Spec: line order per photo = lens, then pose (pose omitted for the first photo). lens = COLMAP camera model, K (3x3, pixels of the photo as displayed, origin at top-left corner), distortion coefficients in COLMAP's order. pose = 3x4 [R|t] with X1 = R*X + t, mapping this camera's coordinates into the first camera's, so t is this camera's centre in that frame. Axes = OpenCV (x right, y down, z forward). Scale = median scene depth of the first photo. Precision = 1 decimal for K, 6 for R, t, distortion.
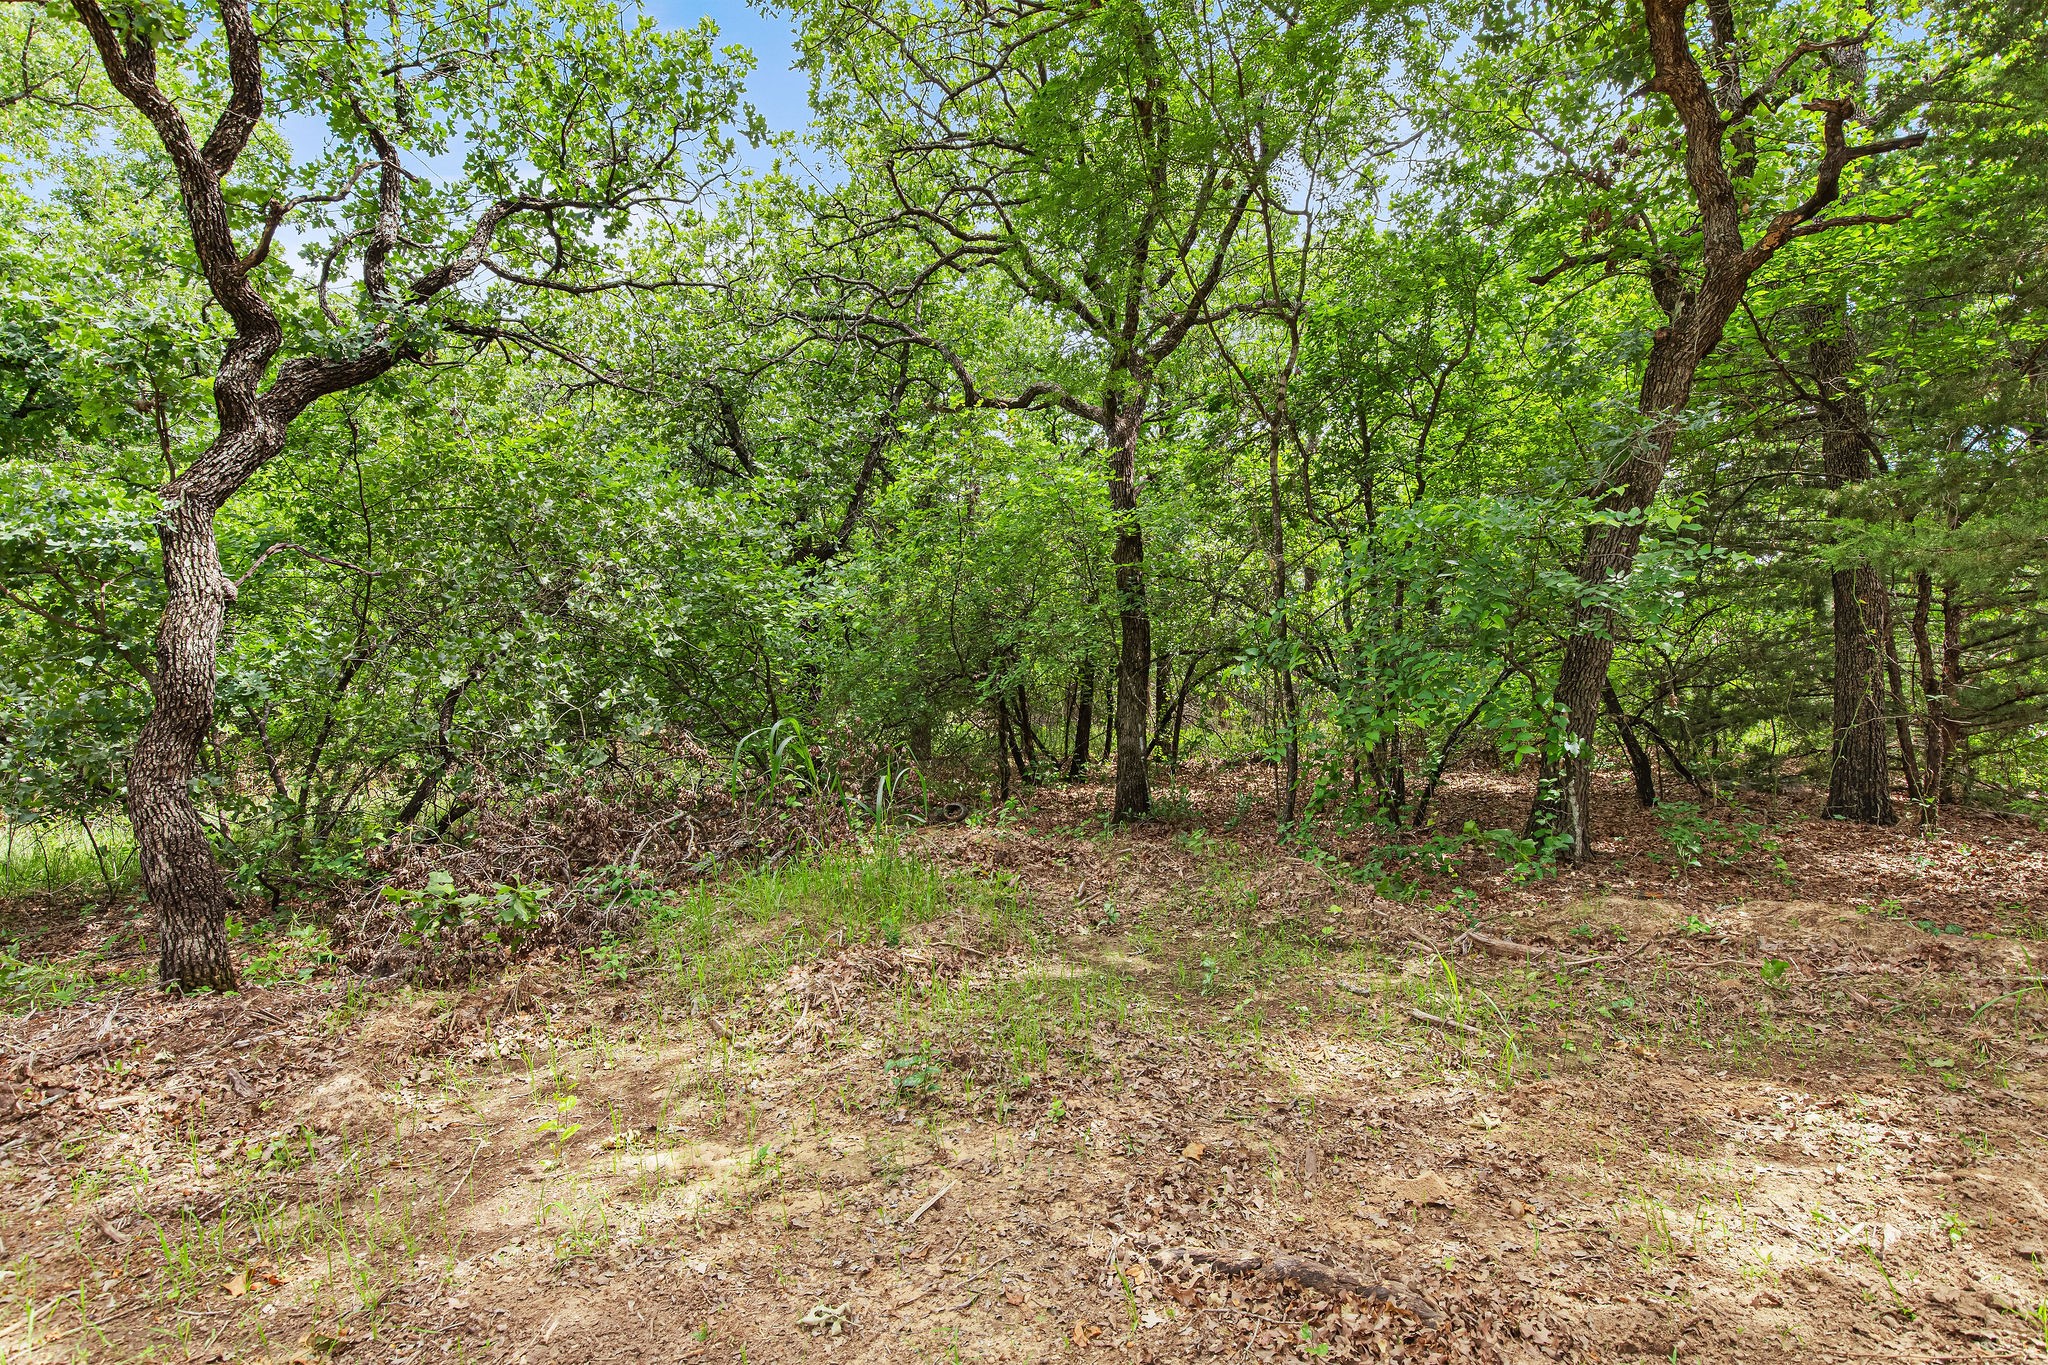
lens RADIAL K [[993.4, 0, 1024.0], [0, 993.4, 682.5], [0, 0, 1]] dist [0.001537, 0.000087]
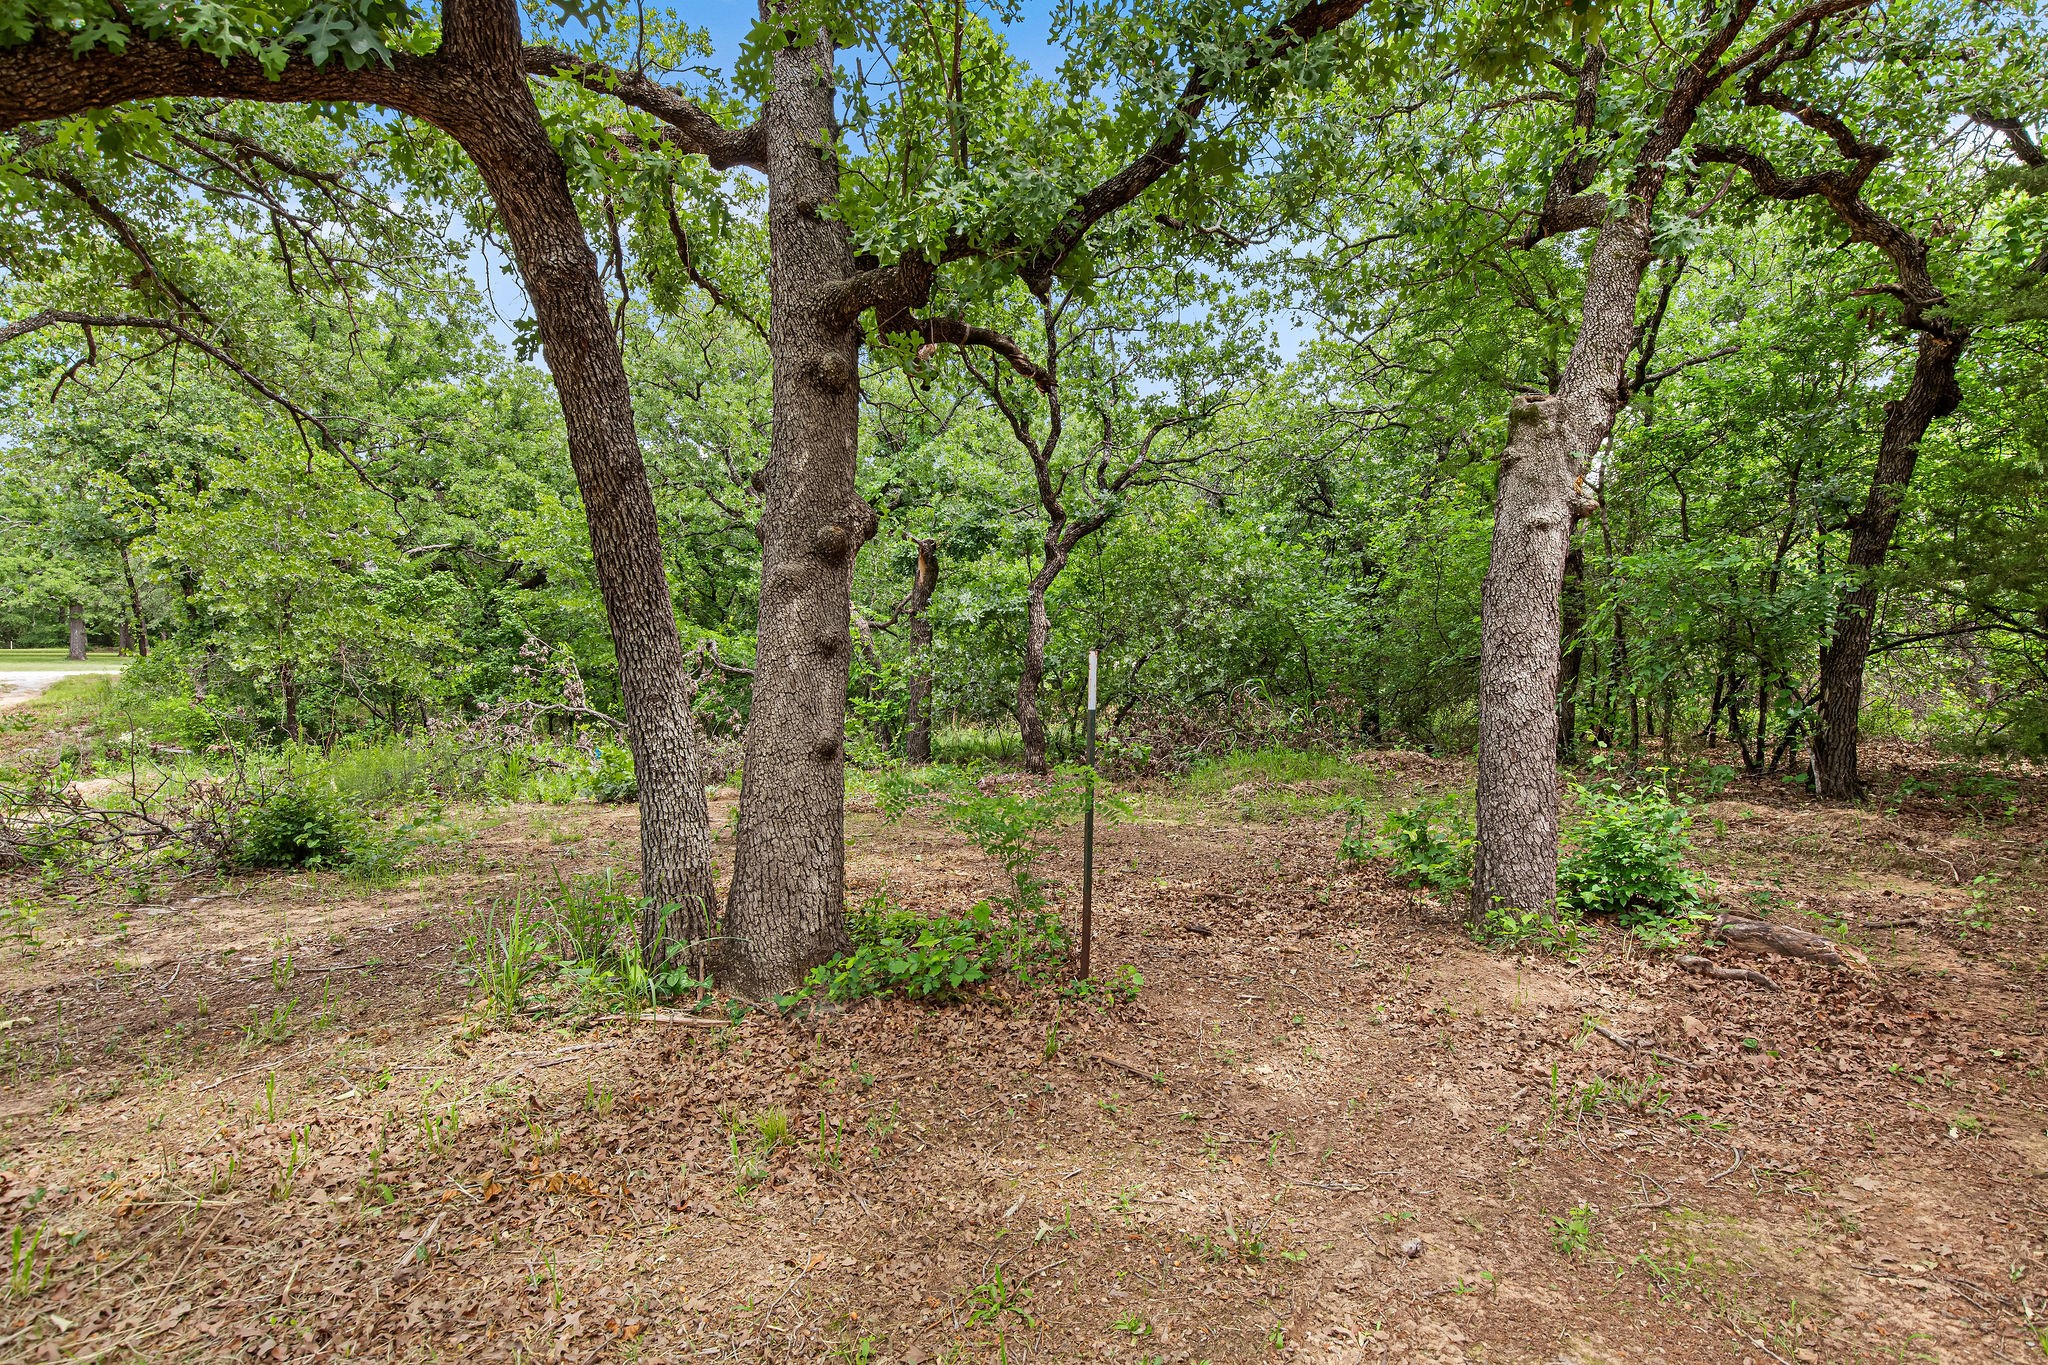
lens RADIAL K [[993.4, 0, 1024.0], [0, 993.4, 682.5], [0, 0, 1]] dist [0.001537, 0.000087]
pose [[0.766197, 0.021332, -0.642251, 0.803585], [-0.012073, 0.999750, 0.018803, 0.011391], [0.642492, -0.006652, 0.766264, -1.005466]]
